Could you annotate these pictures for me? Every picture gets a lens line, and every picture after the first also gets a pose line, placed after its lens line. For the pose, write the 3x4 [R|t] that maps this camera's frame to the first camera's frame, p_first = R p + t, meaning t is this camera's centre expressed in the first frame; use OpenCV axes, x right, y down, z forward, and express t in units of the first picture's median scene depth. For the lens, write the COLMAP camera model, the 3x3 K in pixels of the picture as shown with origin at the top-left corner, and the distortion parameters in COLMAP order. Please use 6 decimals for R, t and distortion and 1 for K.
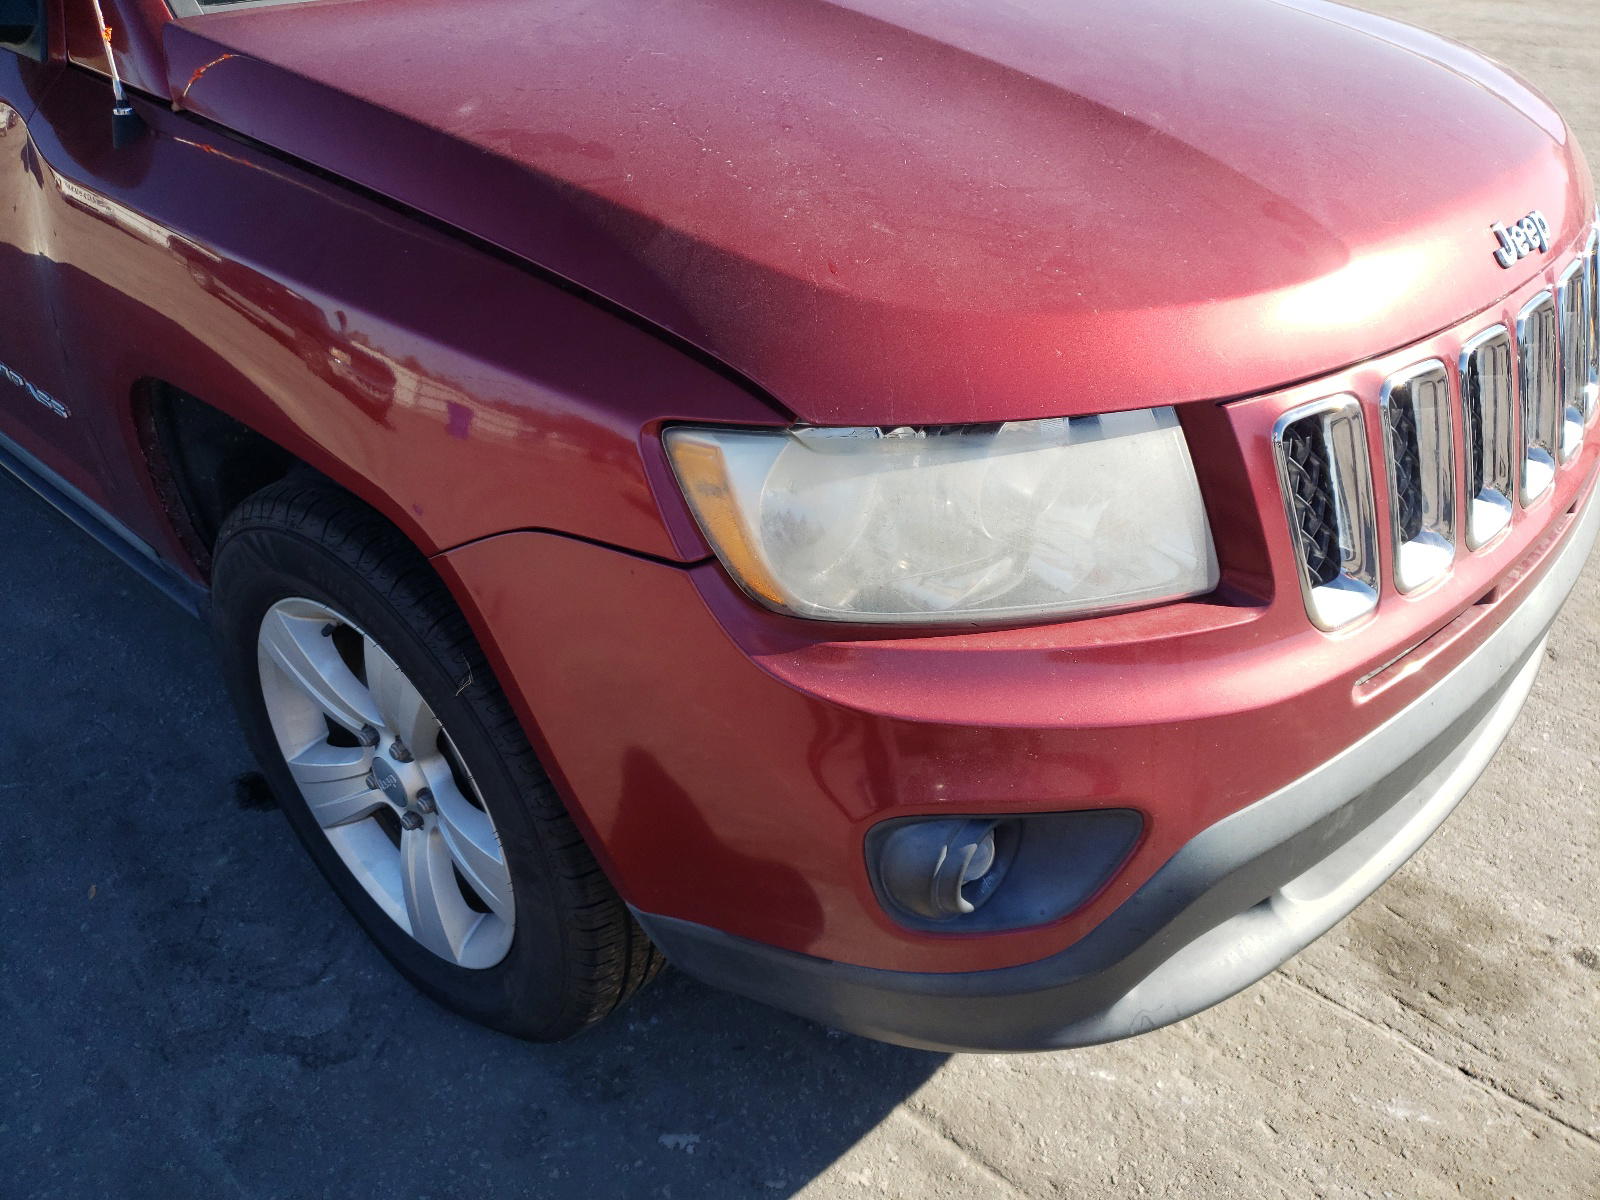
lens RADIAL K [[1264.2, 0, 800.0], [0, 1264.2, 600.0], [0, 0, 1]] dist [0.009175, 0.001604]
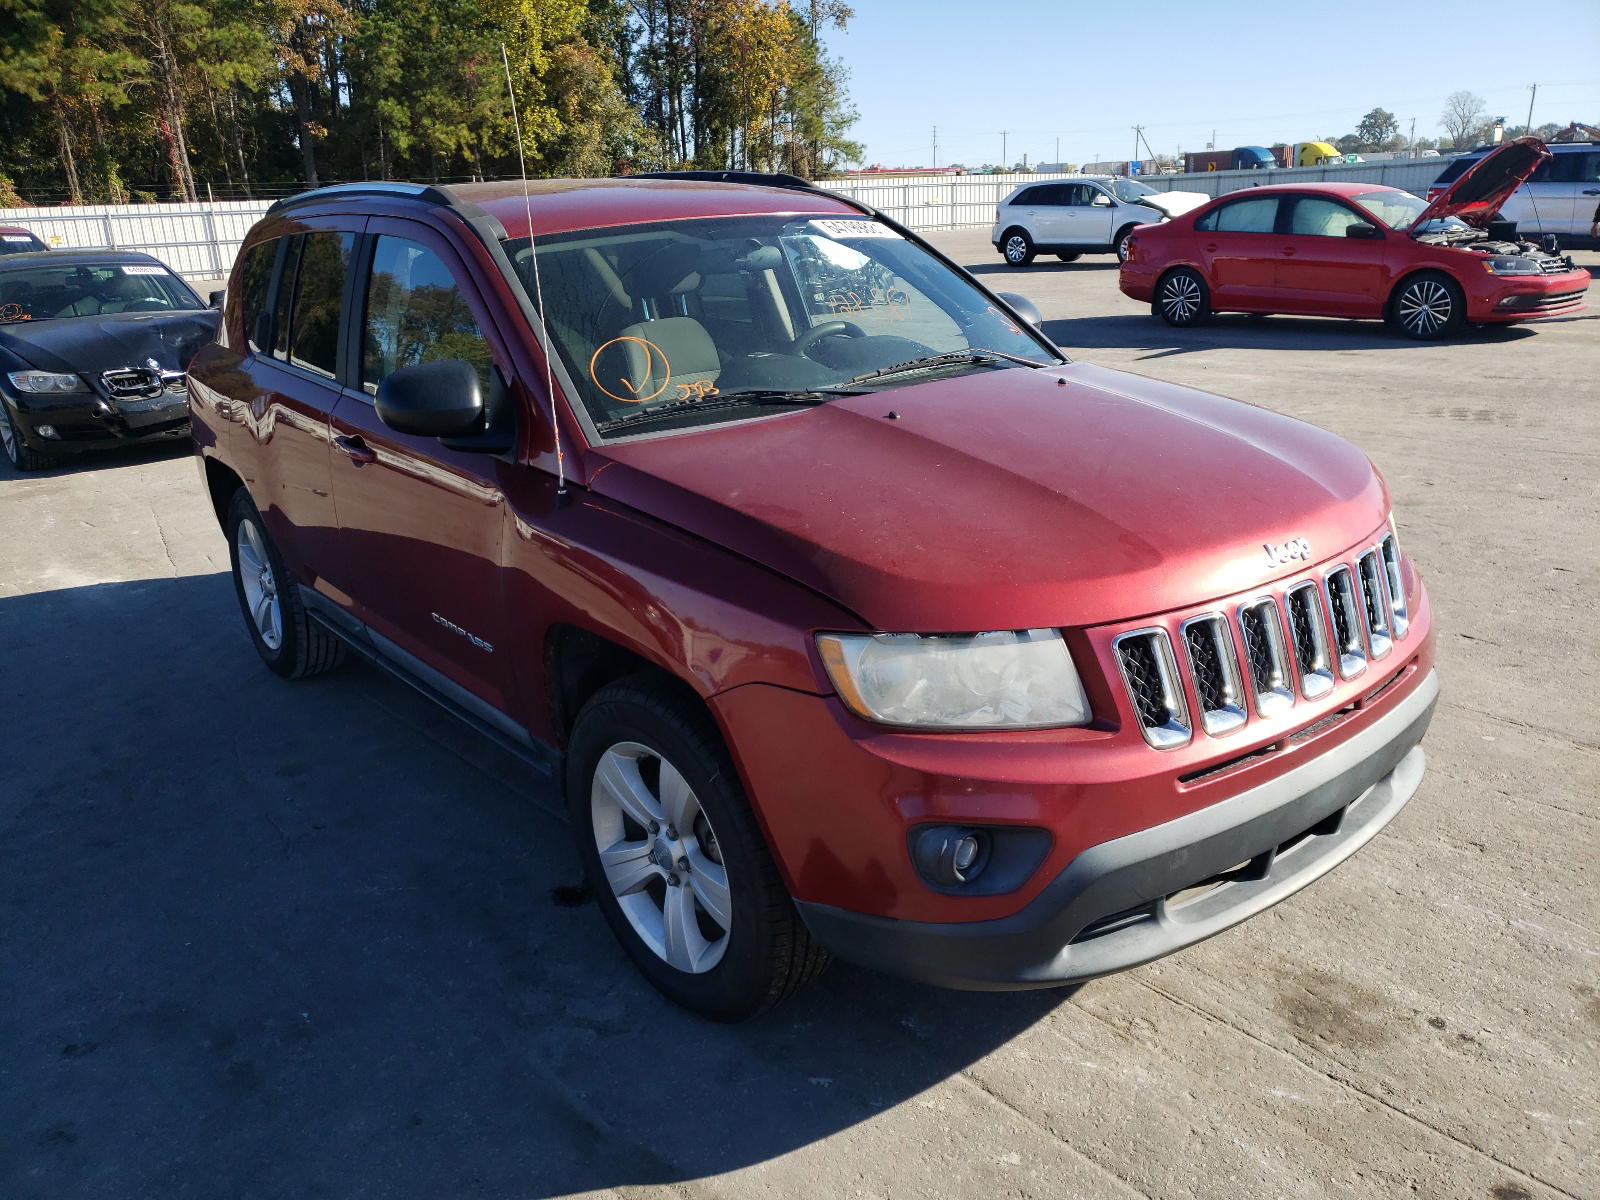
lens RADIAL K [[1264.2, 0, 800.0], [0, 1264.2, 600.0], [0, 0, 1]] dist [0.009175, 0.001604]
pose [[0.986855, 0.005480, -0.161518, 0.145088], [-0.043888, 0.970953, -0.235209, 0.214710], [0.155538, 0.239206, 0.958430, -0.748997]]
